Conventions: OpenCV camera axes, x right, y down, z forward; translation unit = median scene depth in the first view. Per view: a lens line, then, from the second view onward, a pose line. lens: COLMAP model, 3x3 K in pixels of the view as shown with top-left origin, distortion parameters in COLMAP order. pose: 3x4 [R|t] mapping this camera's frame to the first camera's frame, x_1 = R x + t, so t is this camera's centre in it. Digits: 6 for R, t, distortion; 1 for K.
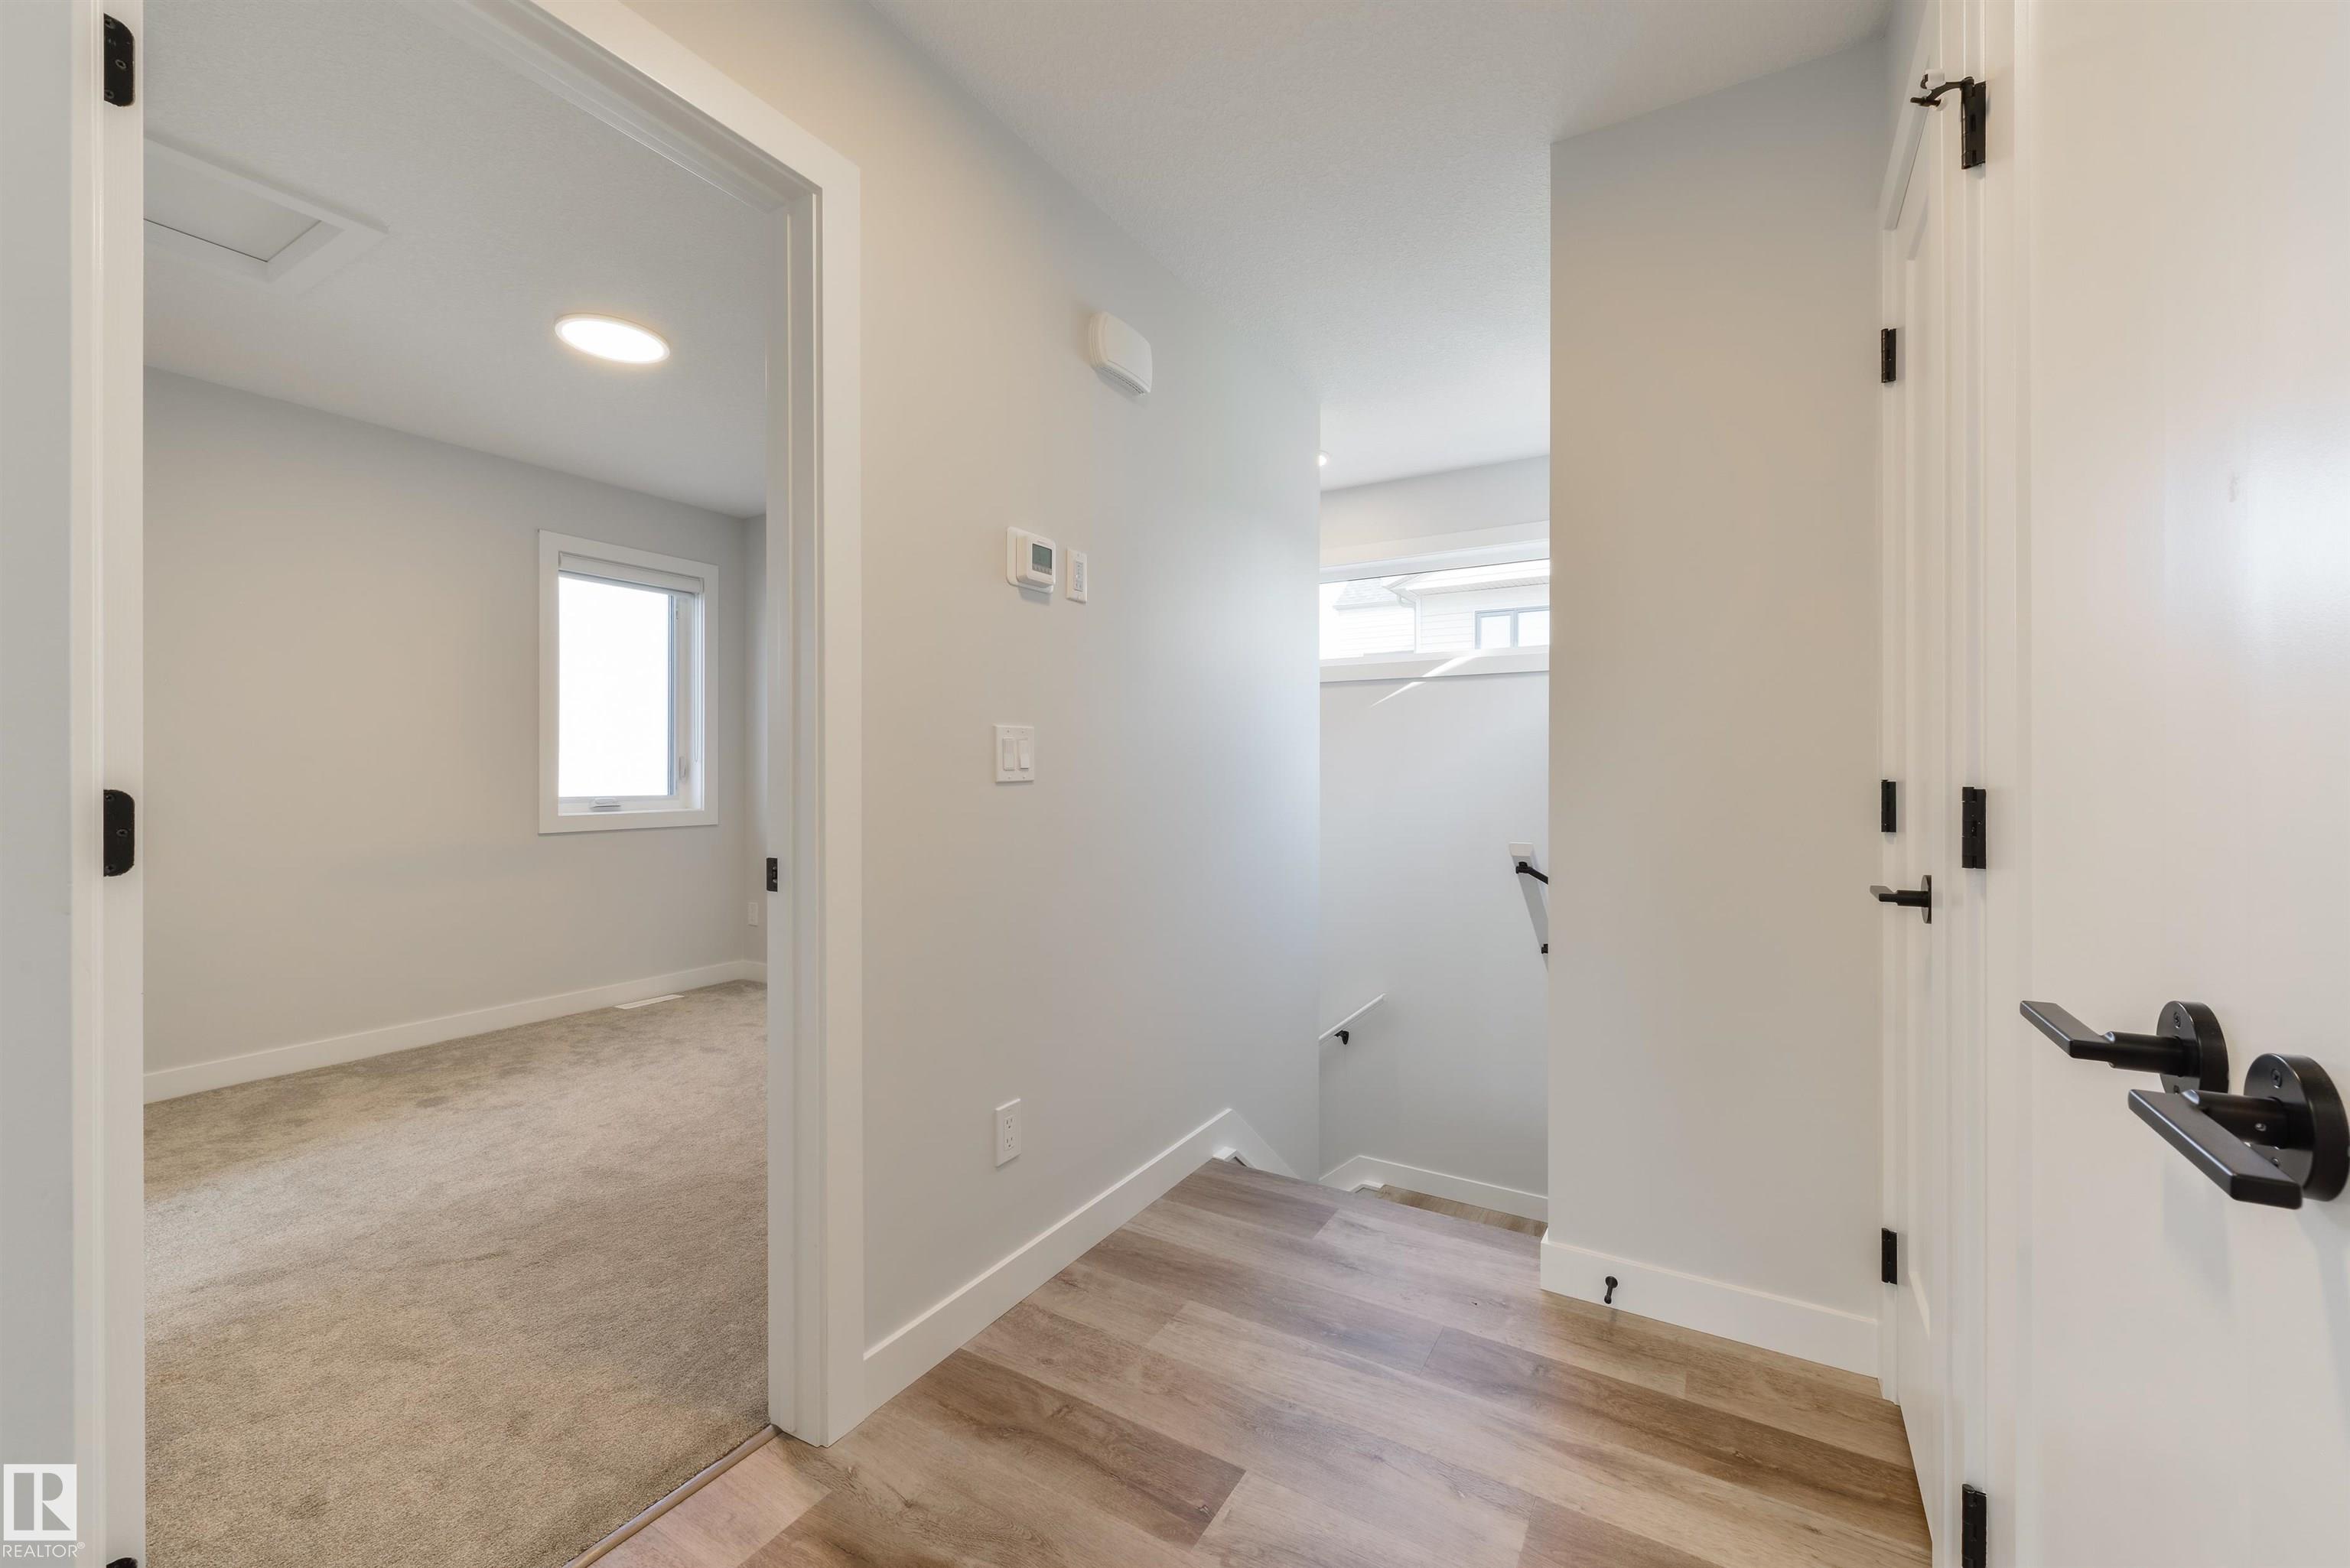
lens RADIAL K [[921.3, 0, 1186.4], [0, 921.3, 779.3], [0, 0, 1]] dist [0.006636, -0.004856]
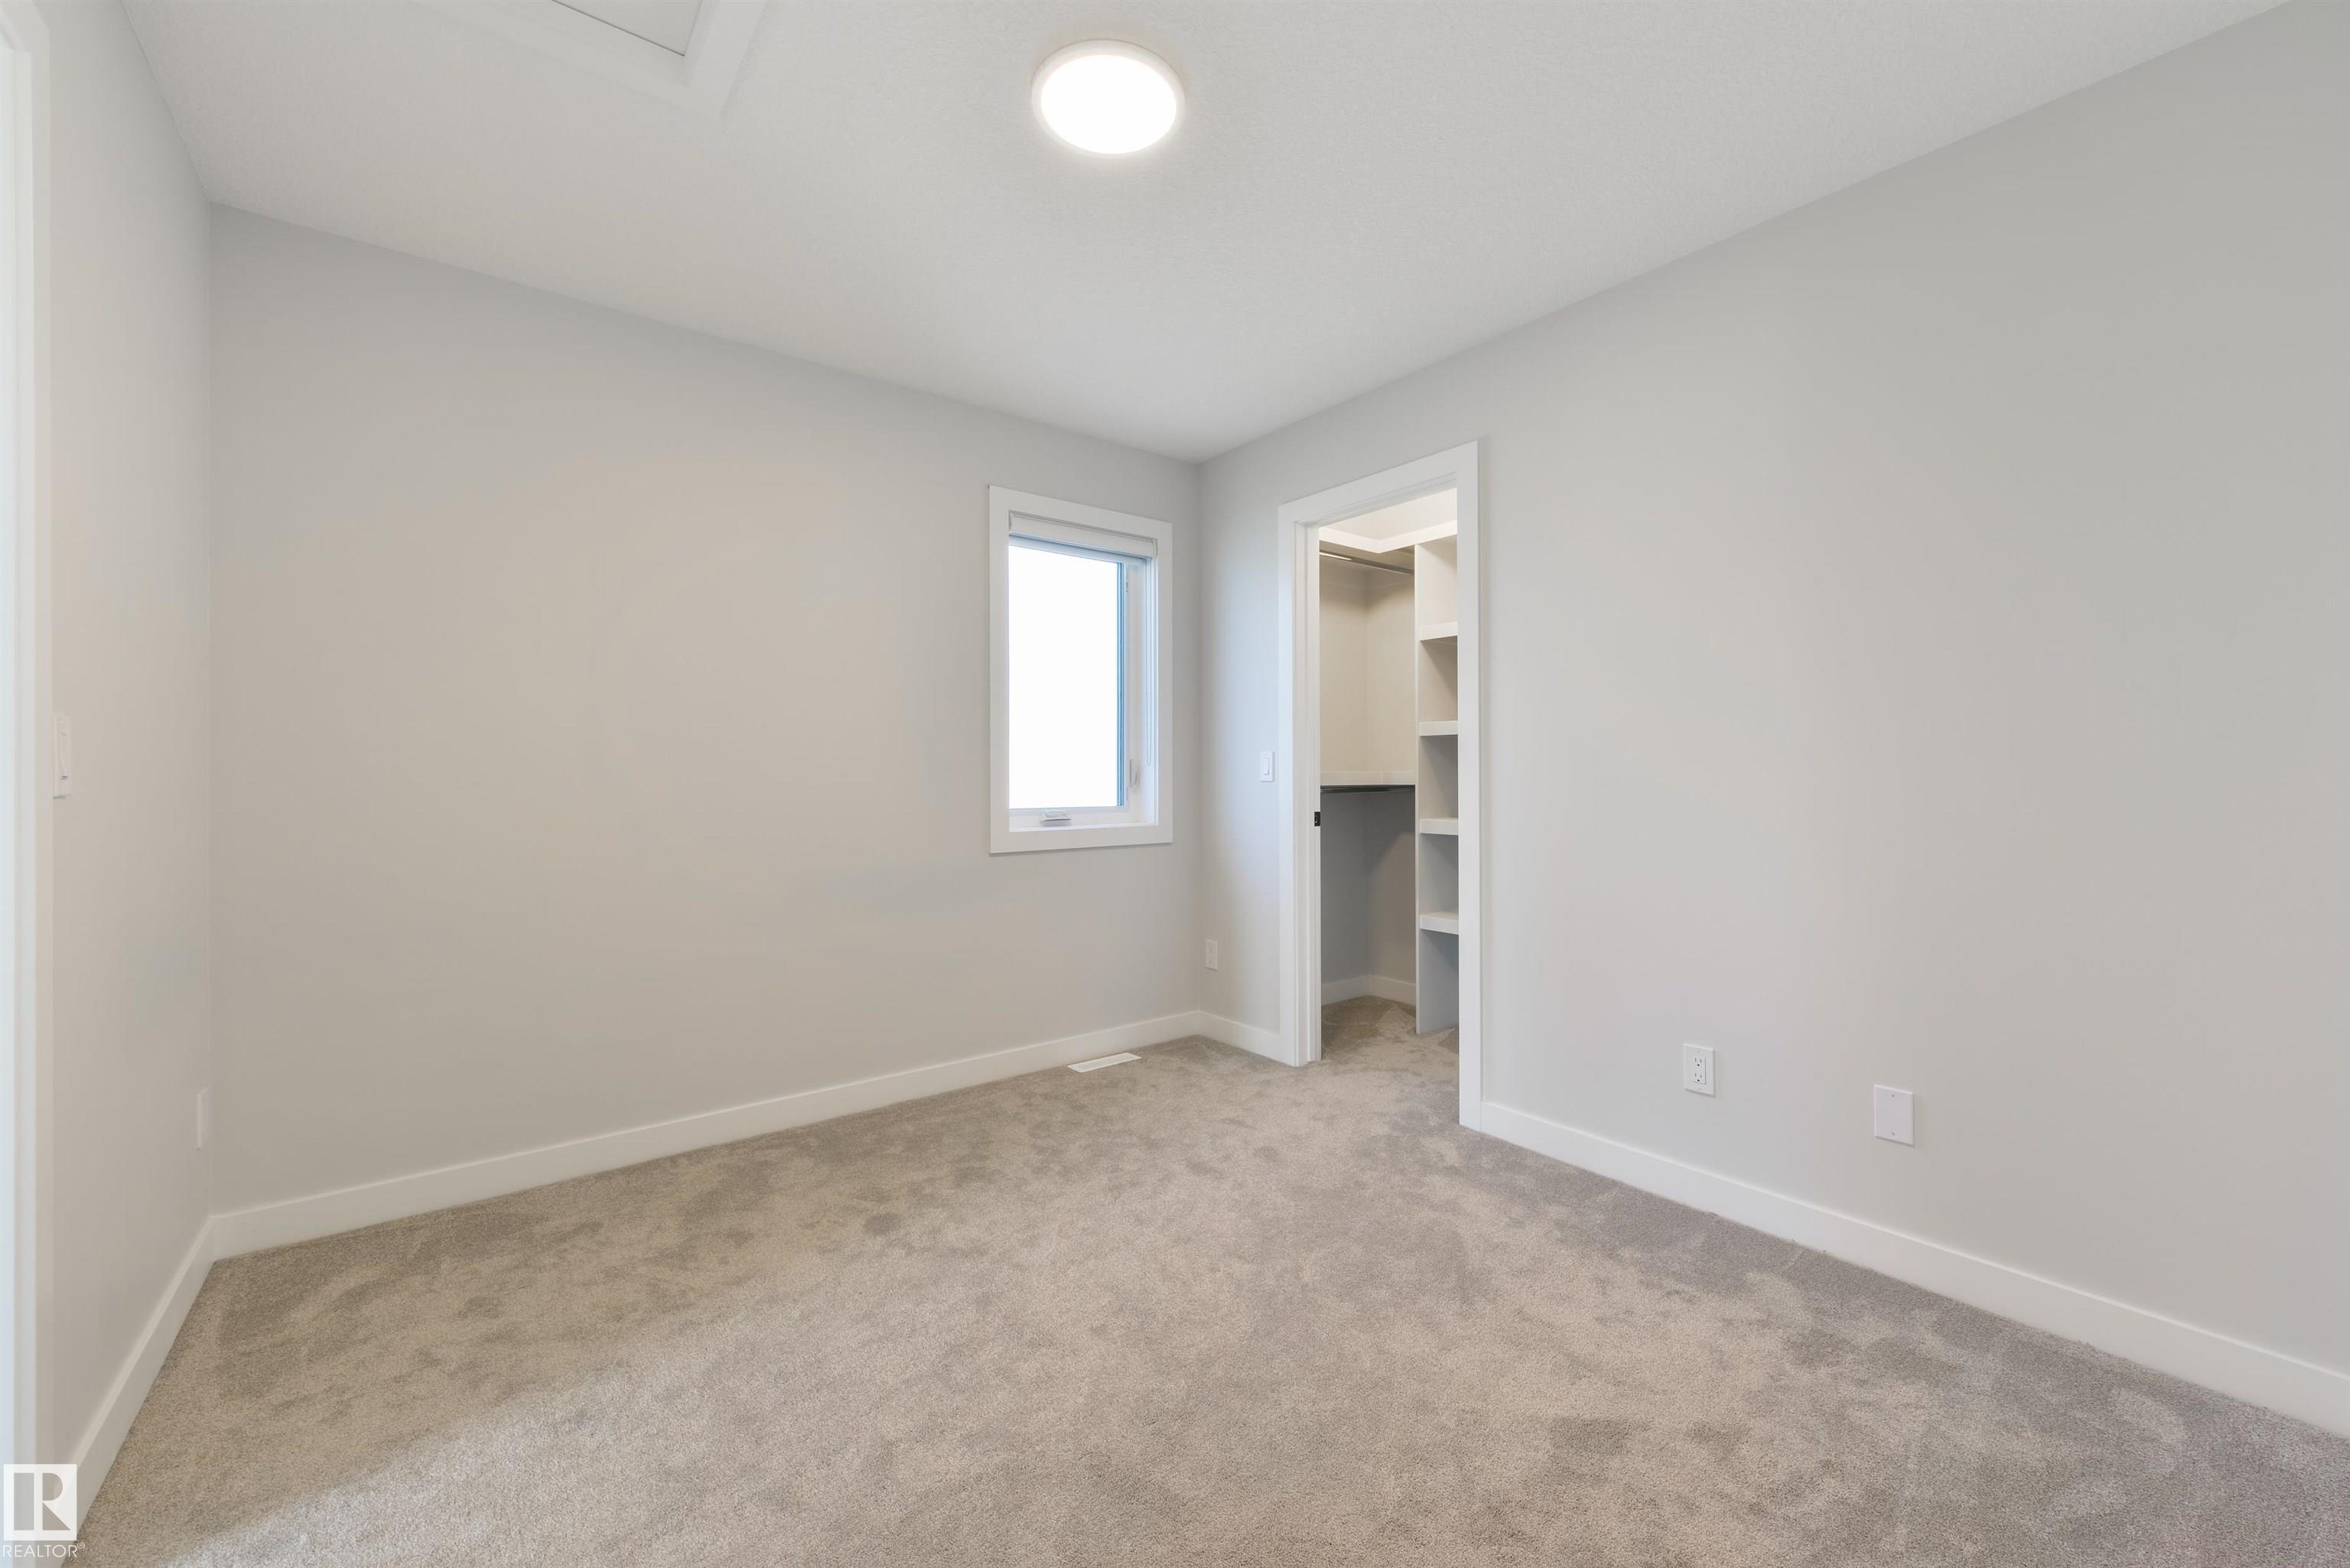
lens RADIAL K [[921.3, 0, 1186.4], [0, 921.3, 779.3], [0, 0, 1]] dist [0.006636, -0.004856]
pose [[0.930663, -0.004965, -0.365843, -0.282809], [0.003391, 0.999982, -0.004946, -0.003516], [0.365861, 0.003363, 0.930663, 0.355724]]
